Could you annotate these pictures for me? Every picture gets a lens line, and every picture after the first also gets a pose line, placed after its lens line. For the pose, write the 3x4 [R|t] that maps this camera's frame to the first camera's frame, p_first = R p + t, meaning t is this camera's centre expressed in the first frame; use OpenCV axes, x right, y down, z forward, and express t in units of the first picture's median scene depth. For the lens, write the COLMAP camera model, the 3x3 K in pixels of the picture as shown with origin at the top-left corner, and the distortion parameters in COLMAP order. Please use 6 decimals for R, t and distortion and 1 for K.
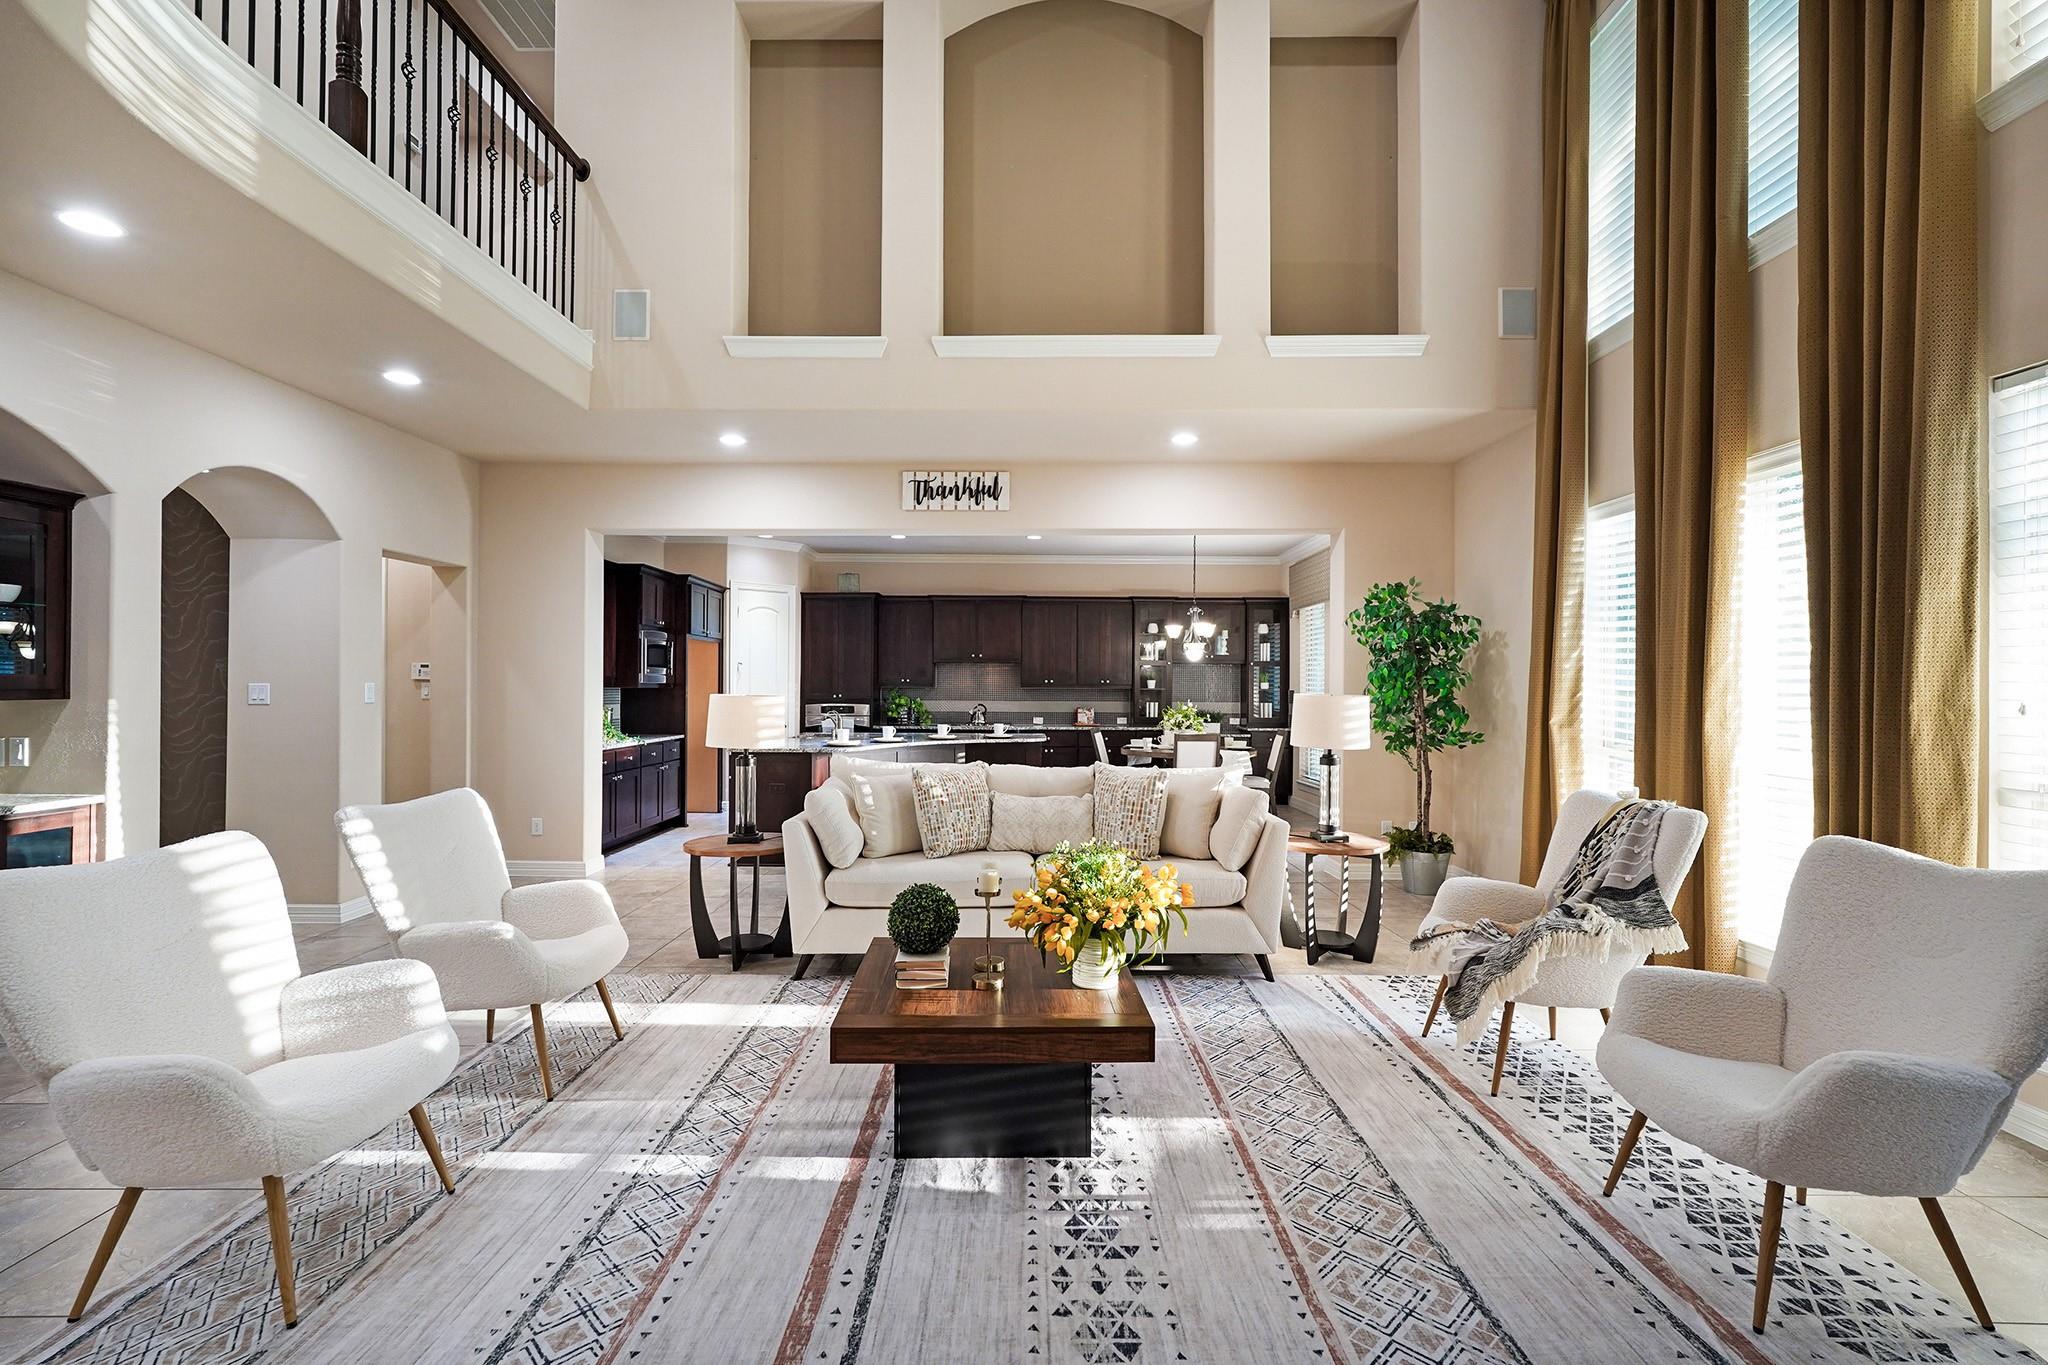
lens RADIAL K [[917.6, 0, 1020.3], [0, 917.6, 685.6], [0, 0, 1]] dist [-0.017959, 0.008669]
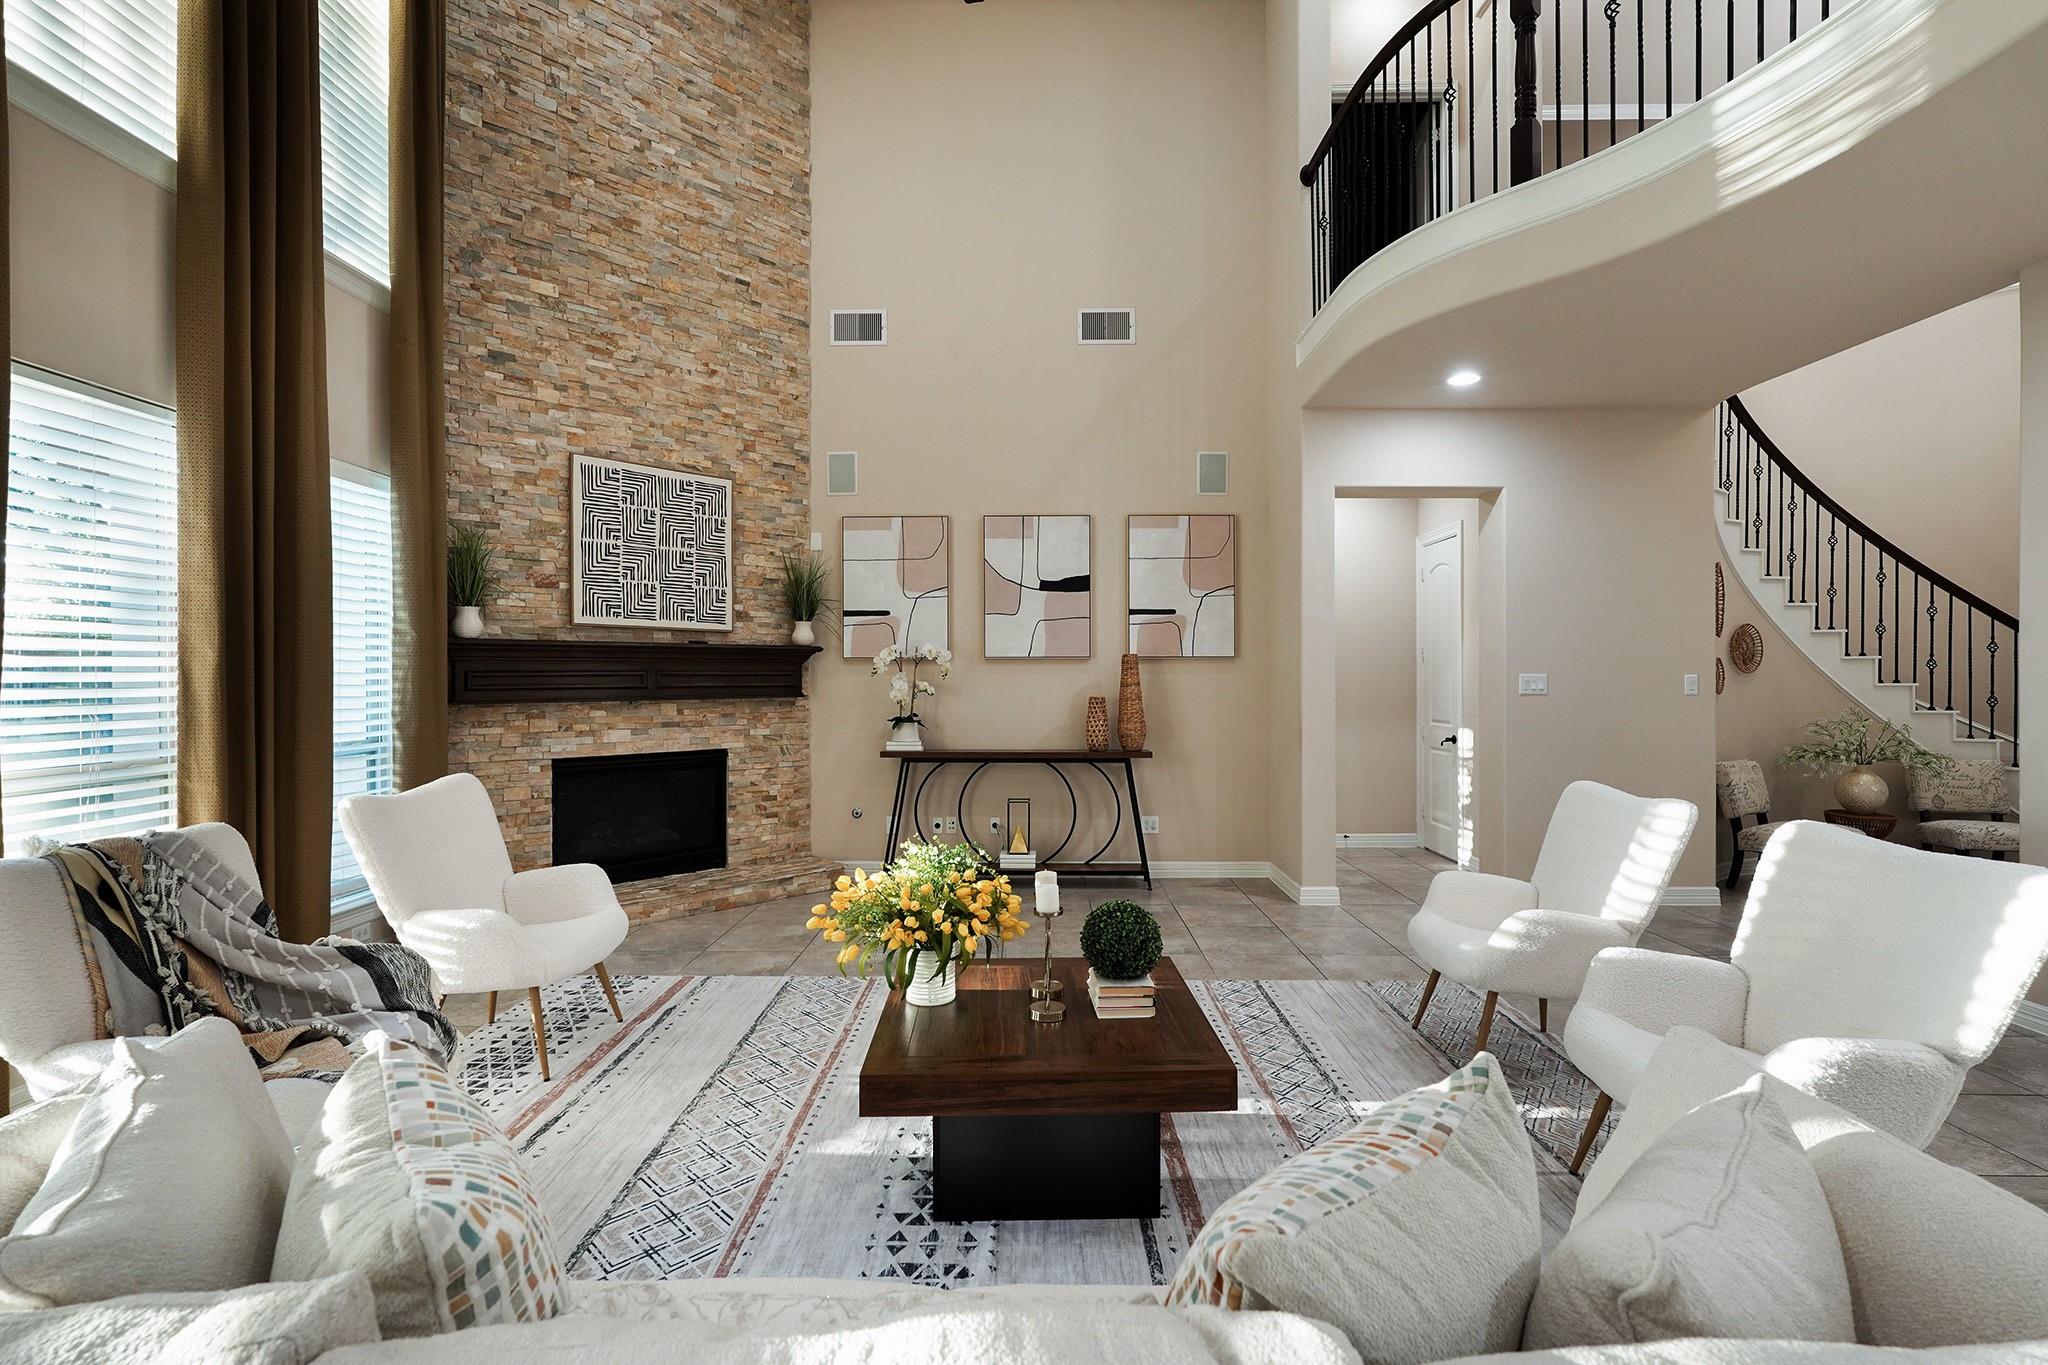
lens RADIAL K [[917.6, 0, 1023.2], [0, 917.6, 674.5], [0, 0, 1]] dist [-0.017959, 0.008669]
pose [[-0.999981, -0.002753, 0.005455, -0.008610], [-0.002759, 0.999996, -0.001061, -0.000568], [-0.005452, -0.001076, -0.999985, 1.057573]]
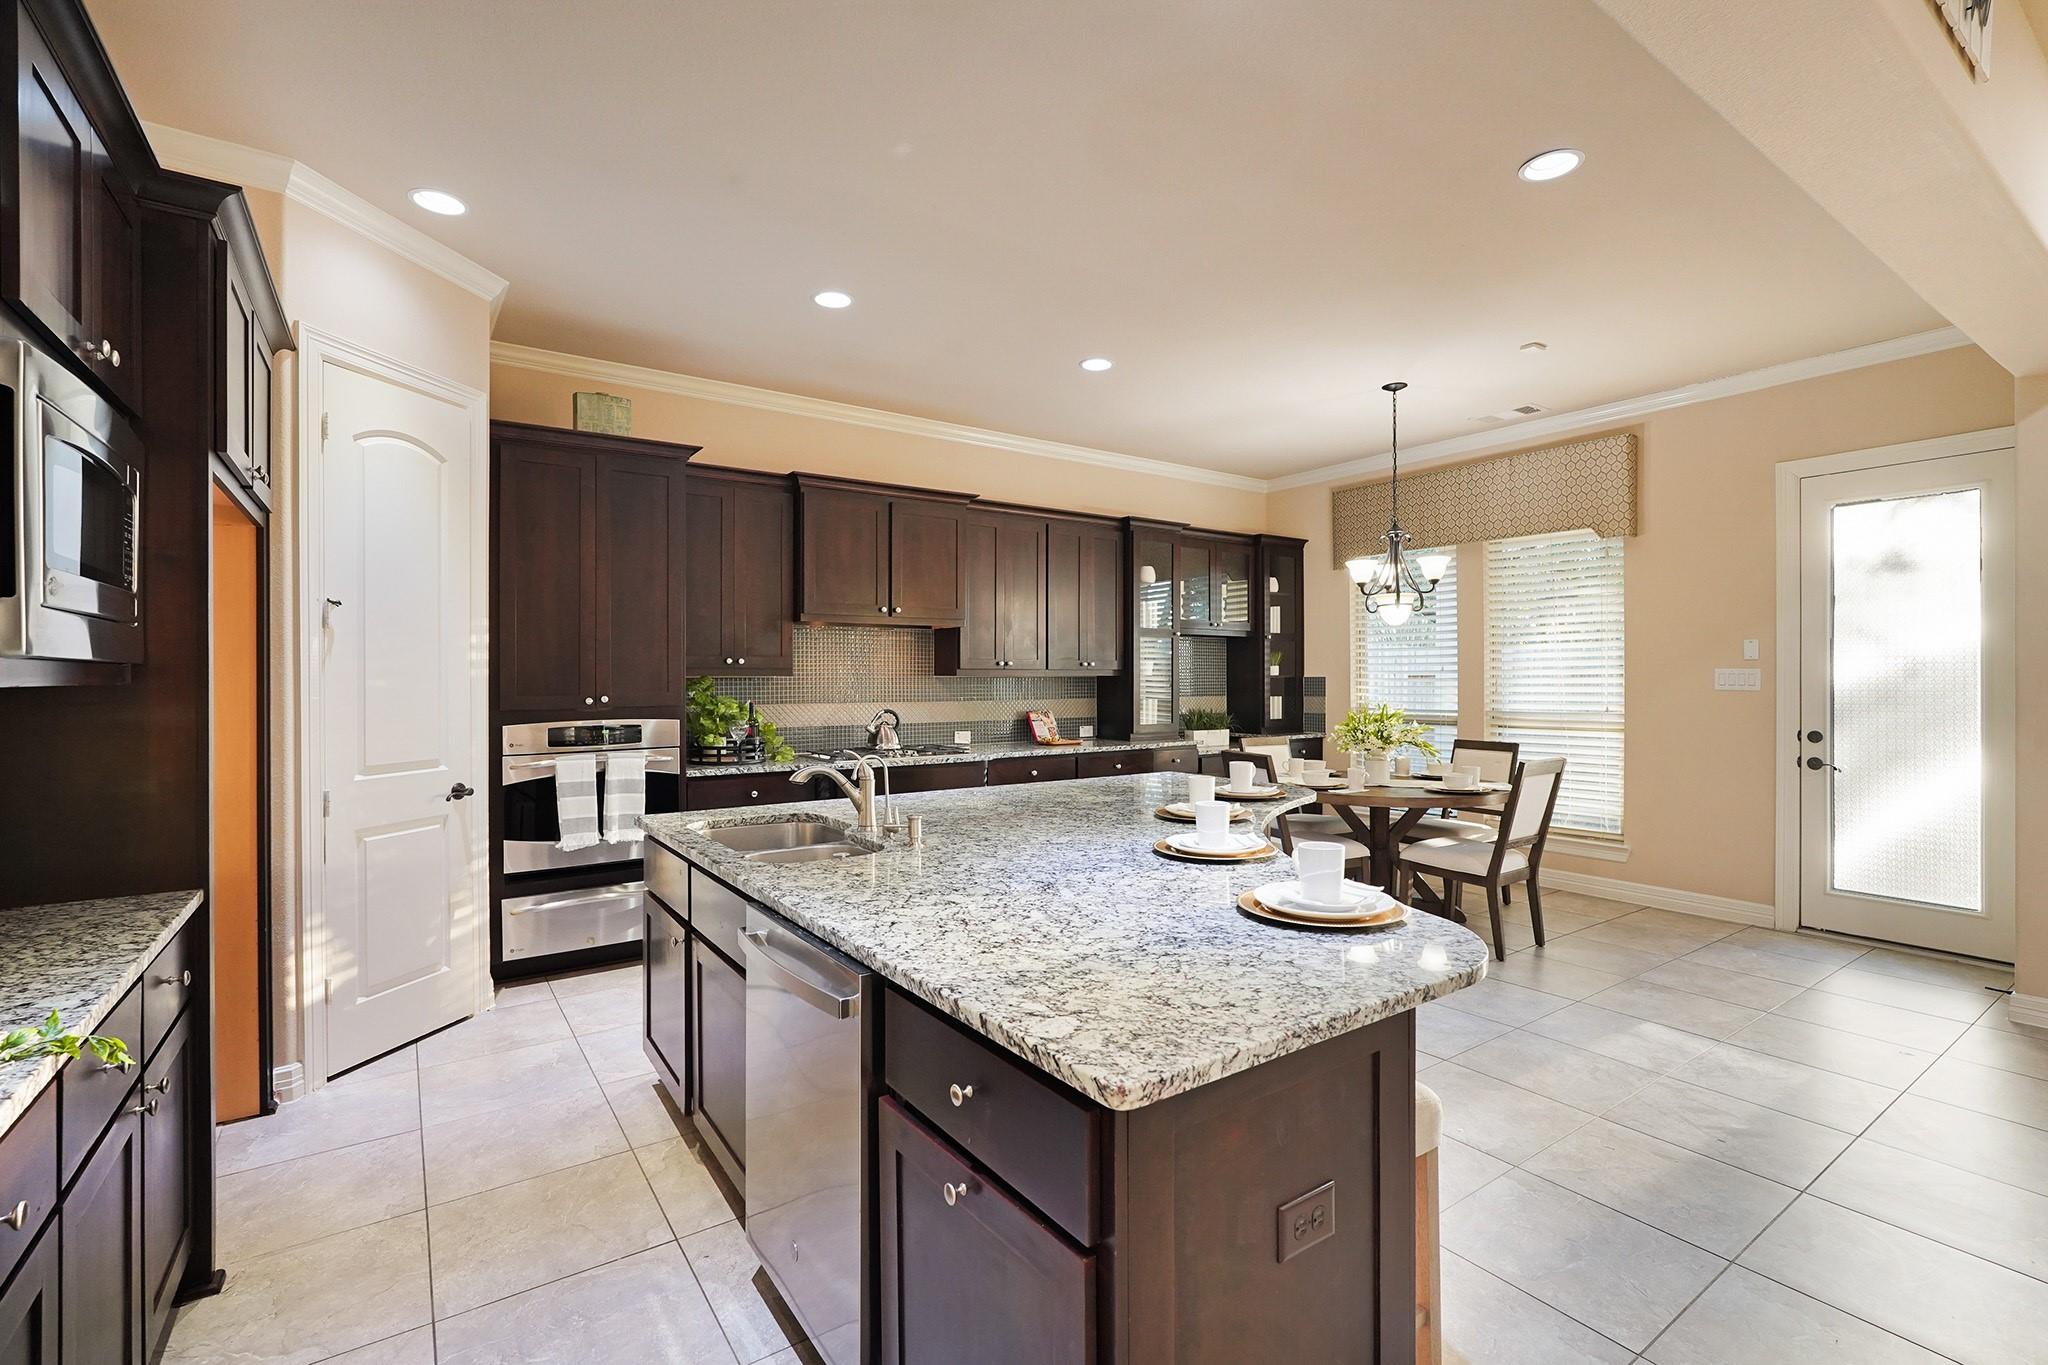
lens RADIAL K [[917.6, 0, 1017.0], [0, 917.6, 681.7], [0, 0, 1]] dist [-0.017959, 0.008669]
pose [[0.819246, -0.010087, 0.573353, -0.555844], [0.004487, 0.999927, 0.011181, -0.000126], [-0.573424, -0.006587, 0.819232, 1.174509]]
